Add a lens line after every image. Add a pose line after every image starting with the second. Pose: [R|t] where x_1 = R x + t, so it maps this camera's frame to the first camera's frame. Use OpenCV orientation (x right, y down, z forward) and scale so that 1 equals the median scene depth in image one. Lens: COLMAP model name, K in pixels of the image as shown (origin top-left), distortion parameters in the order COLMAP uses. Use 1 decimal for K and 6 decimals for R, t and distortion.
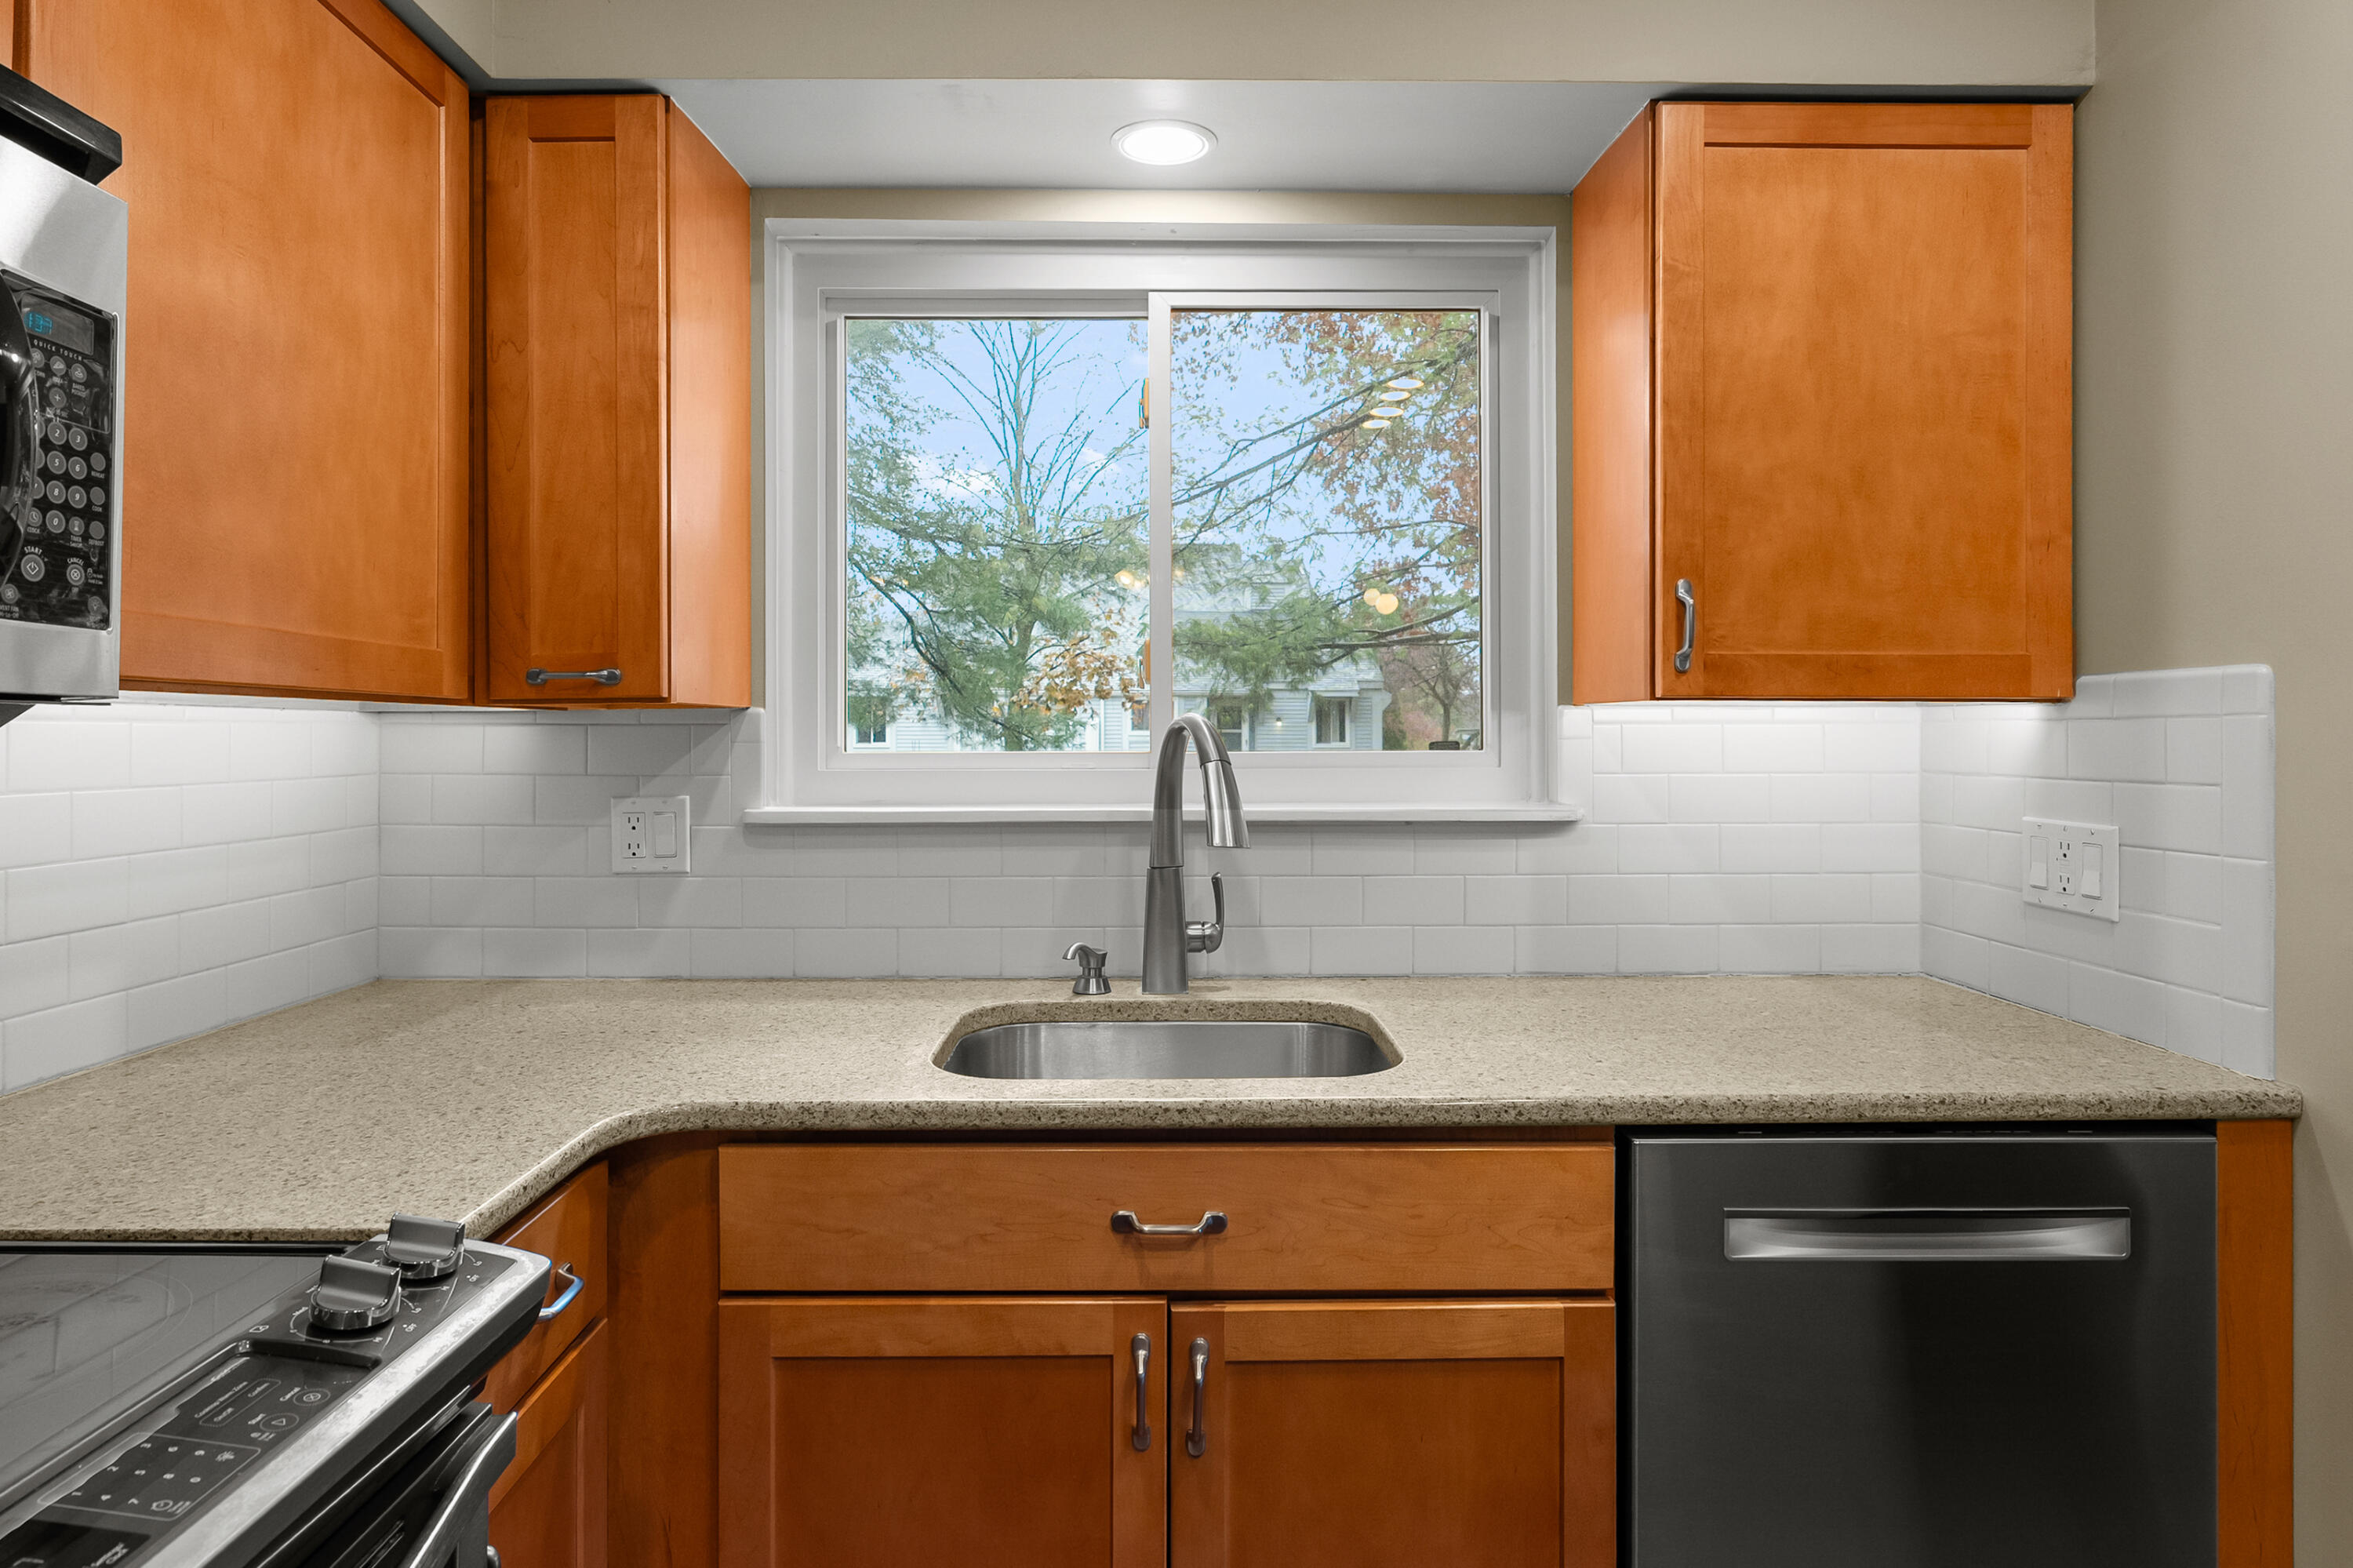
lens RADIAL K [[1256.6, 0, 1176.1], [0, 1256.6, 722.5], [0, 0, 1]] dist [-0.005803, 0.003728]
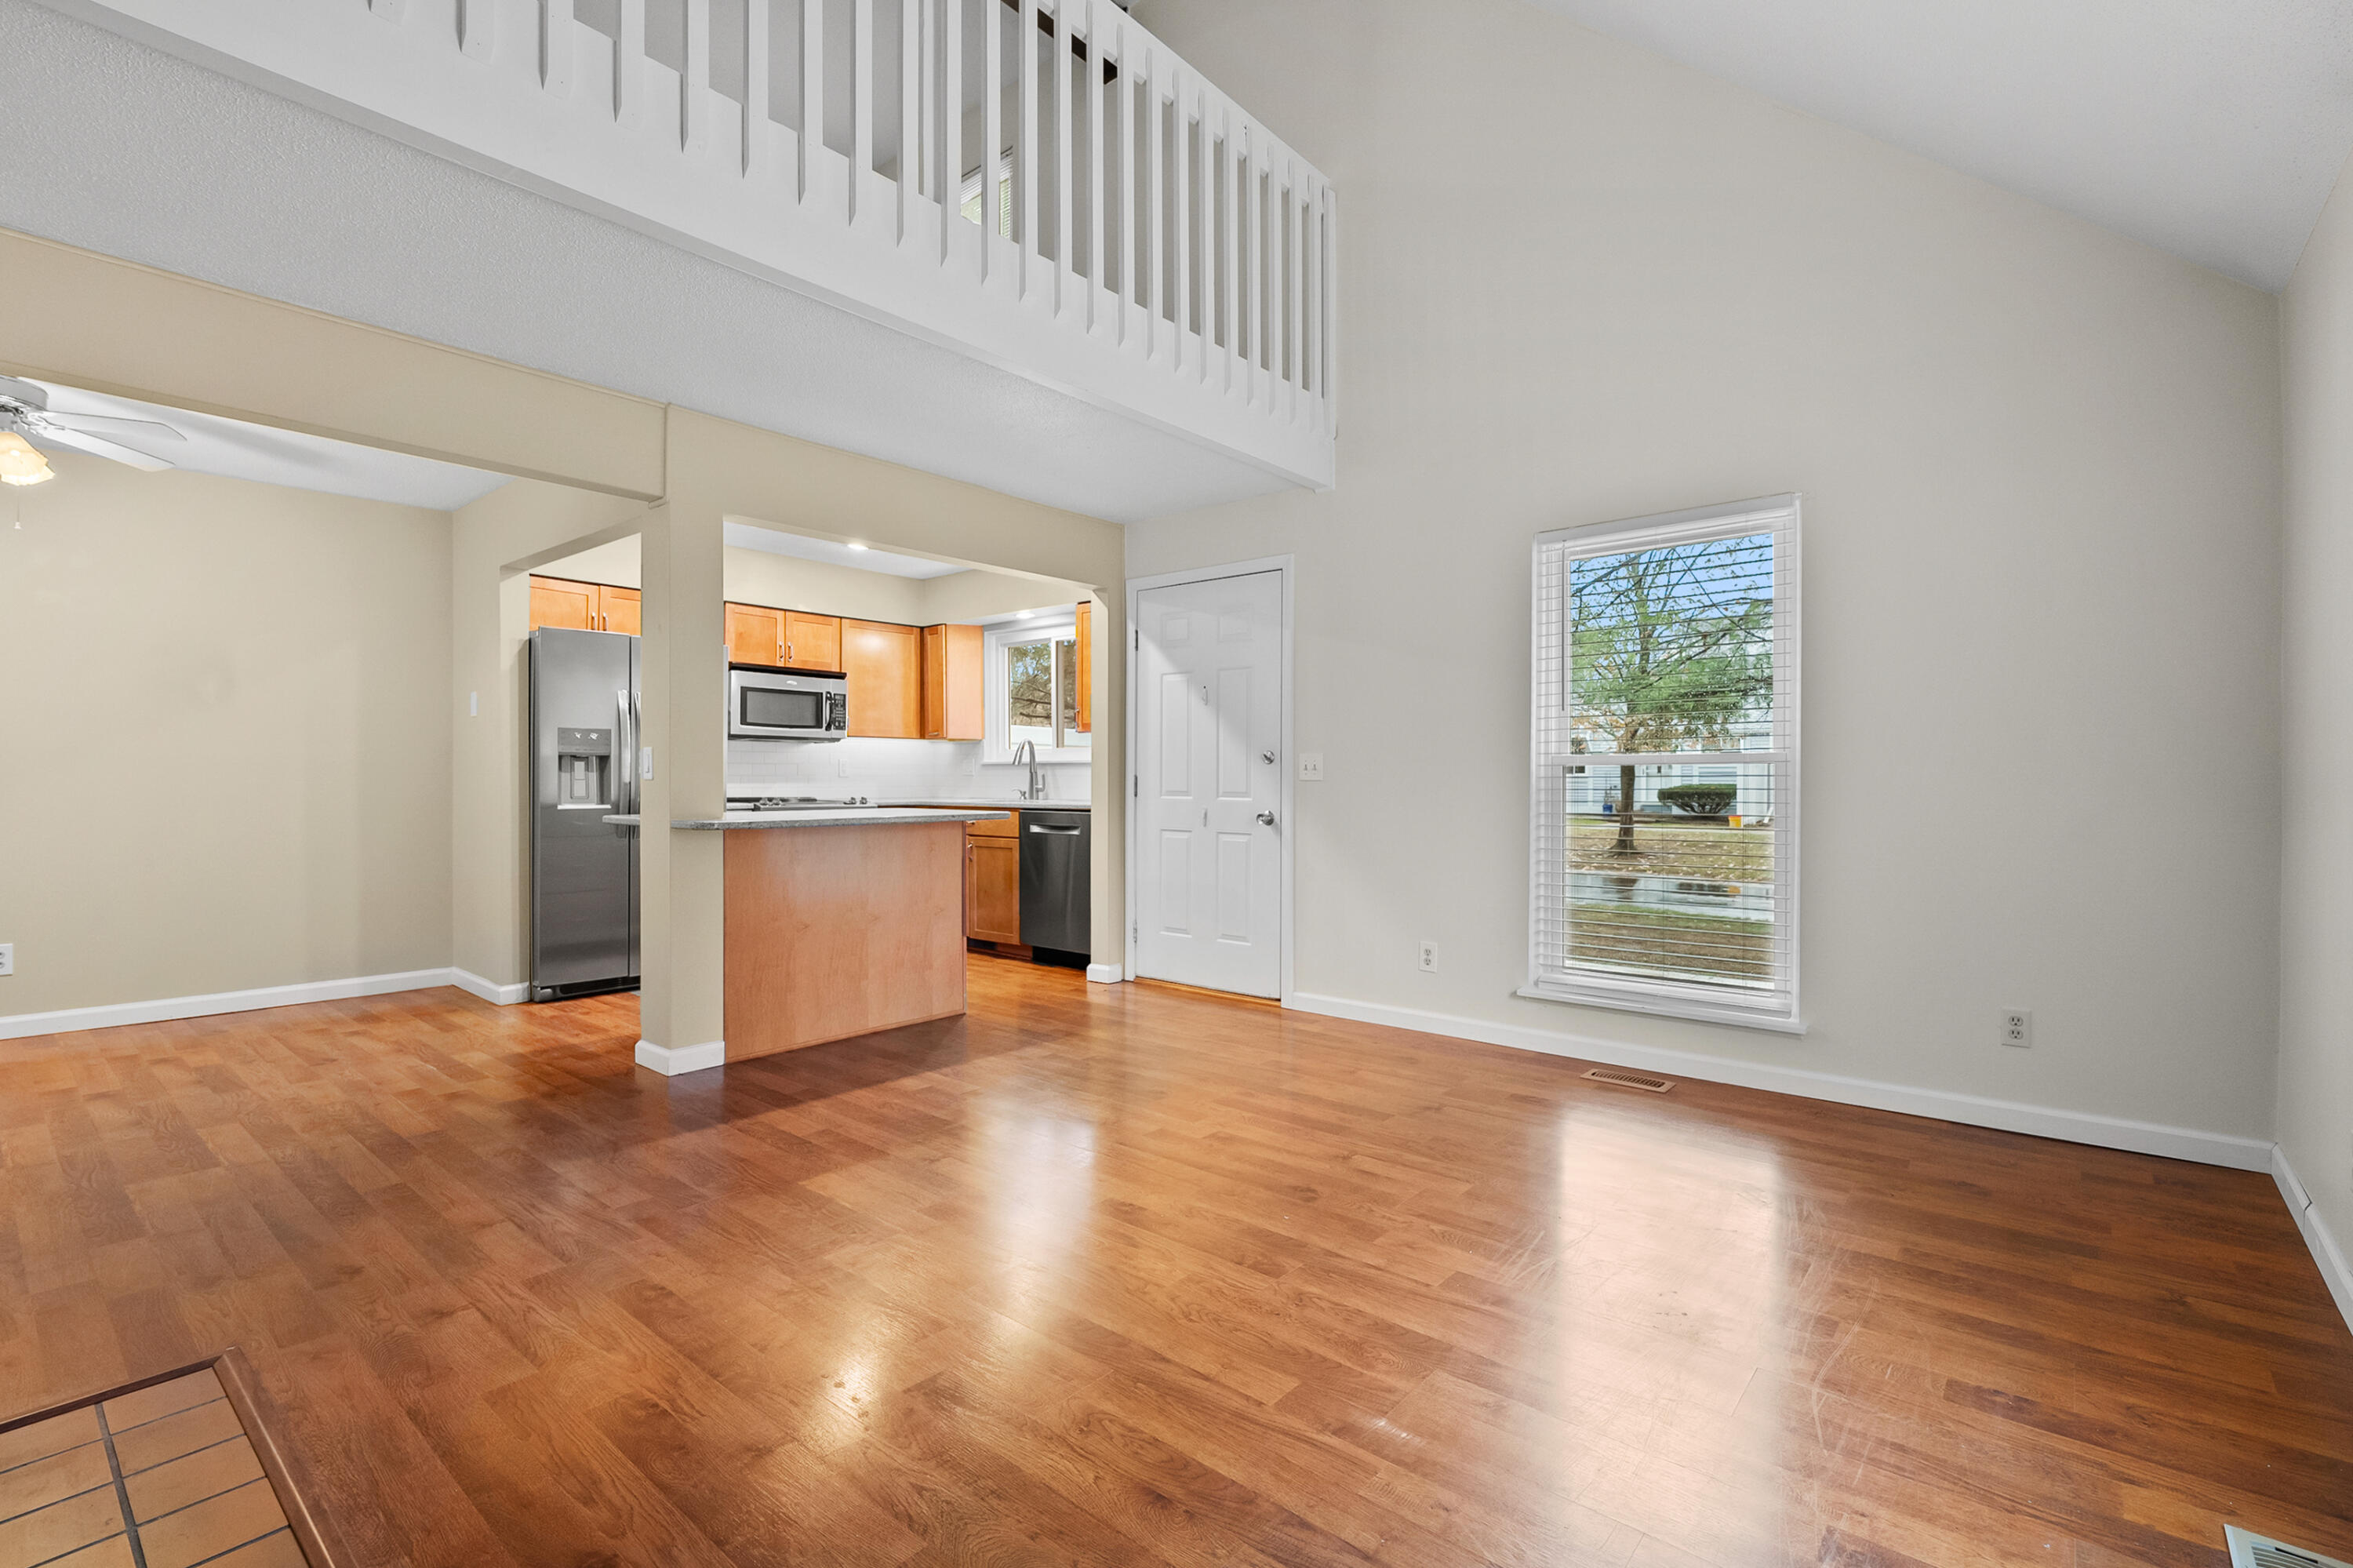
lens RADIAL K [[1078.4, 0, 1183.4], [0, 1078.4, 769.1], [0, 0, 1]] dist [-0.010733, 0.002804]
pose [[0.763725, -0.005711, -0.645516, 3.312578], [0.008460, 0.999964, 0.001163, 0.115736], [0.645486, -0.006350, 0.763746, -1.837060]]
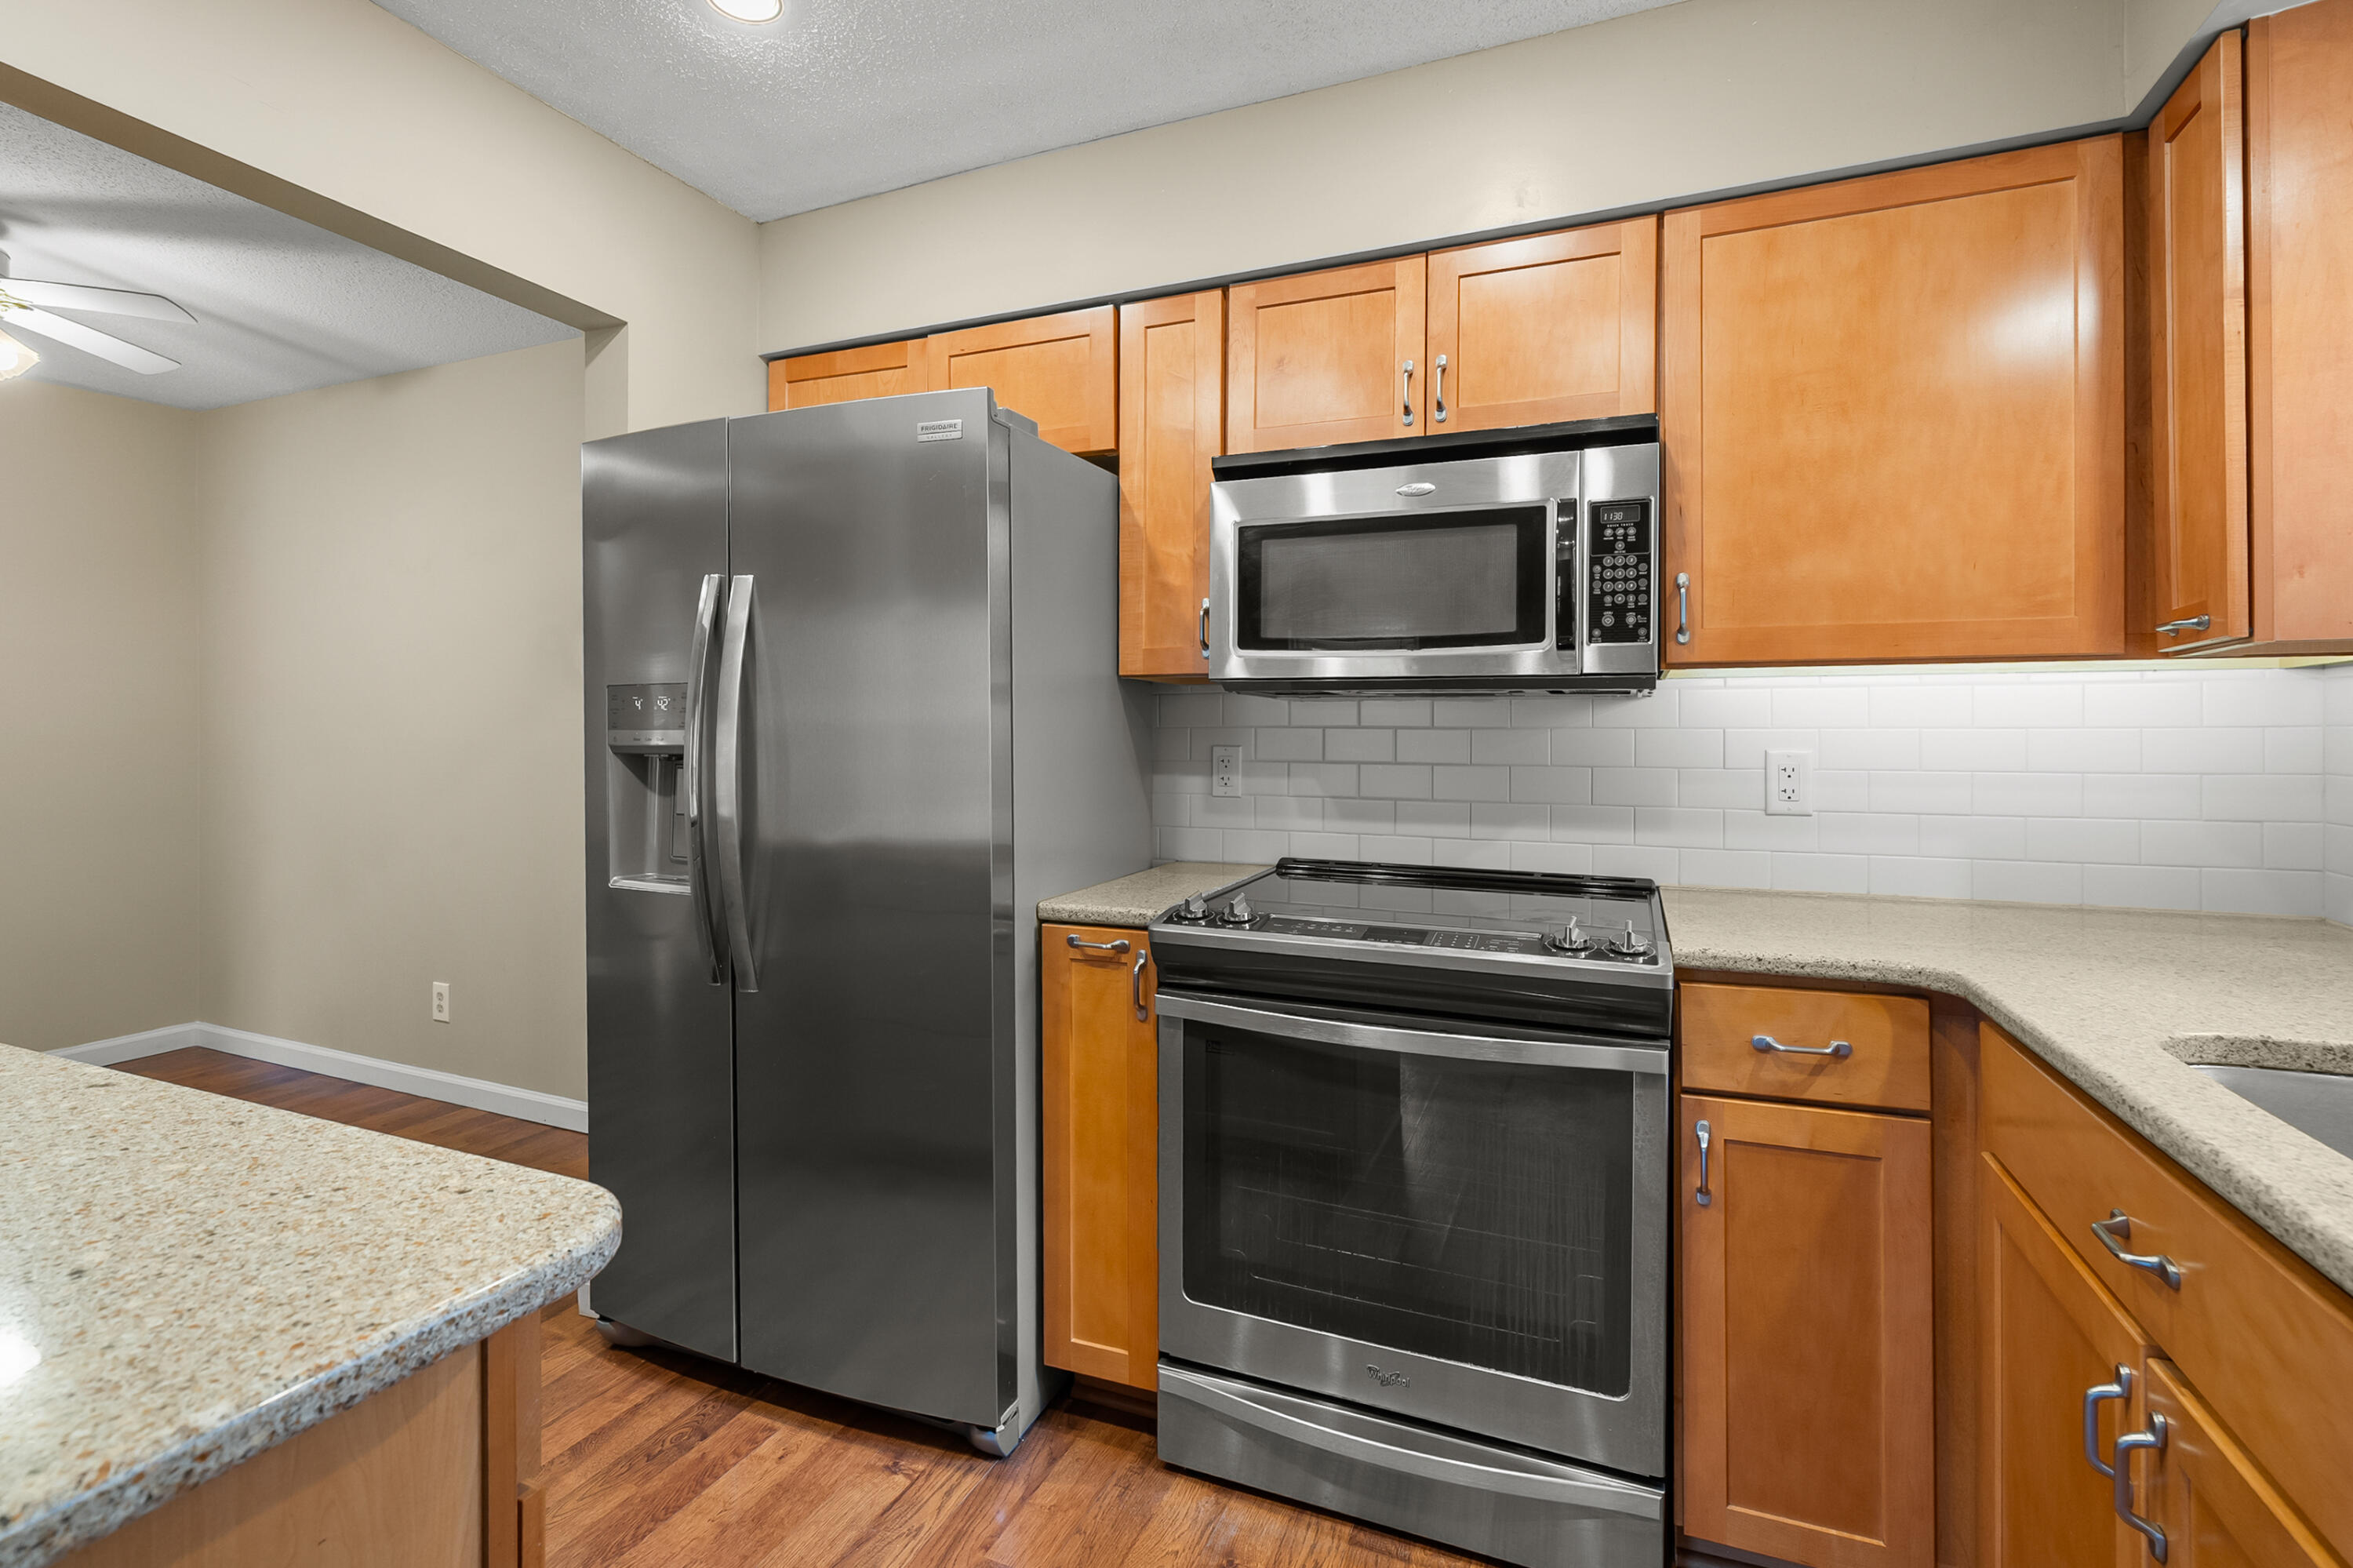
lens RADIAL K [[1078.4, 0, 1156.4], [0, 1078.4, 742.9], [0, 0, 1]] dist [-0.010733, 0.002804]
pose [[-0.410458, -0.001041, -0.911879, 0.707893], [0.008224, 0.999954, -0.004844, 0.061065], [0.911843, -0.009487, -0.410430, 0.564704]]
